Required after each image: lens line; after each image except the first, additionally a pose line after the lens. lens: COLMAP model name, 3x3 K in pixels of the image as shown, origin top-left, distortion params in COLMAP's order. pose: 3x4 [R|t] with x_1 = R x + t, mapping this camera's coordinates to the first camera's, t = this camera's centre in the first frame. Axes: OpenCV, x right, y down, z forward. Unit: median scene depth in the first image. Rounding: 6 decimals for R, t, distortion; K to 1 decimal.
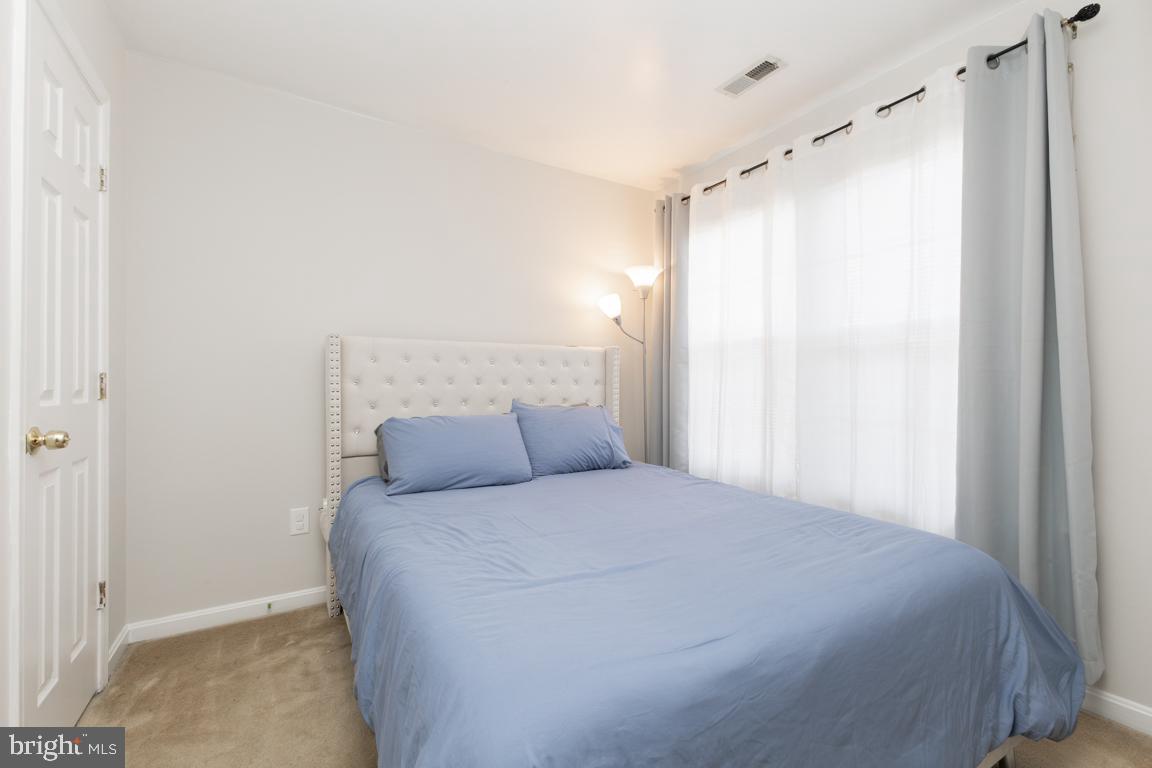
lens RADIAL K [[503.3, 0, 574.9], [0, 503.3, 384.8], [0, 0, 1]] dist [0.001058, 0.000150]
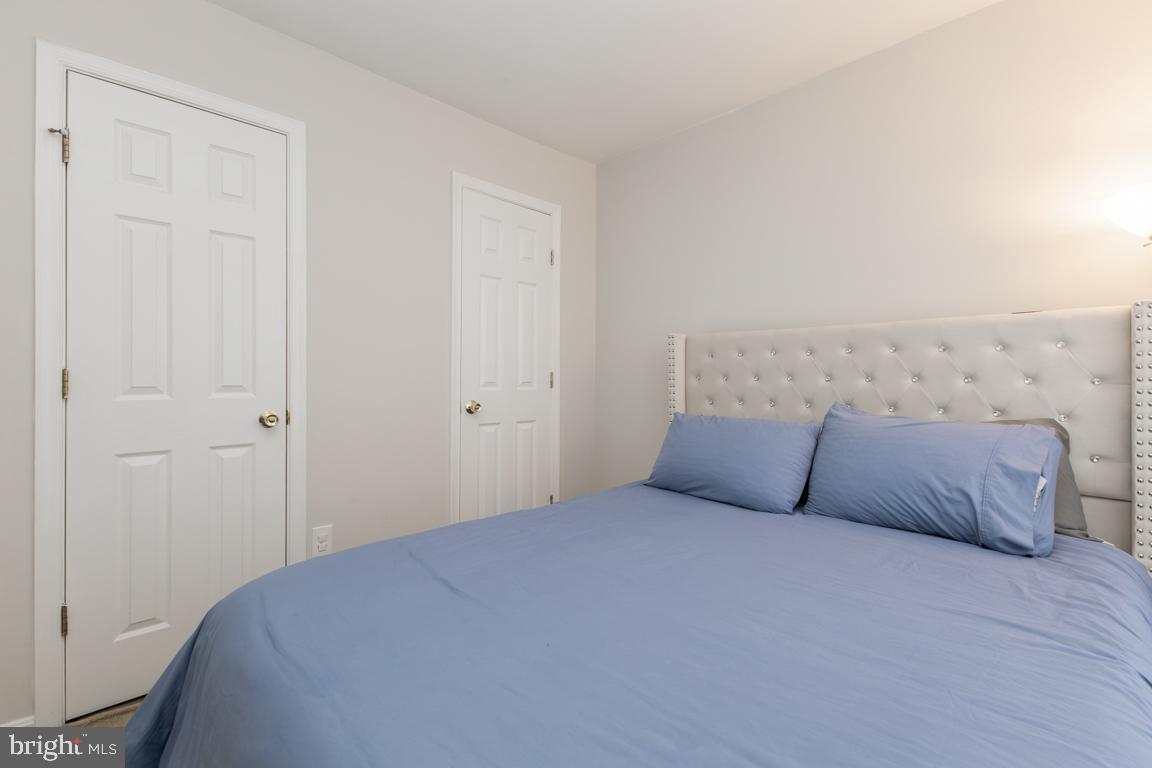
lens RADIAL K [[503.3, 0, 576.1], [0, 503.3, 377.1], [0, 0, 1]] dist [0.001058, 0.000150]
pose [[0.225980, 0.006596, -0.974110, 0.502818], [-0.000205, 0.999977, 0.006724, -0.012942], [0.974132, -0.001319, 0.225976, 0.486510]]
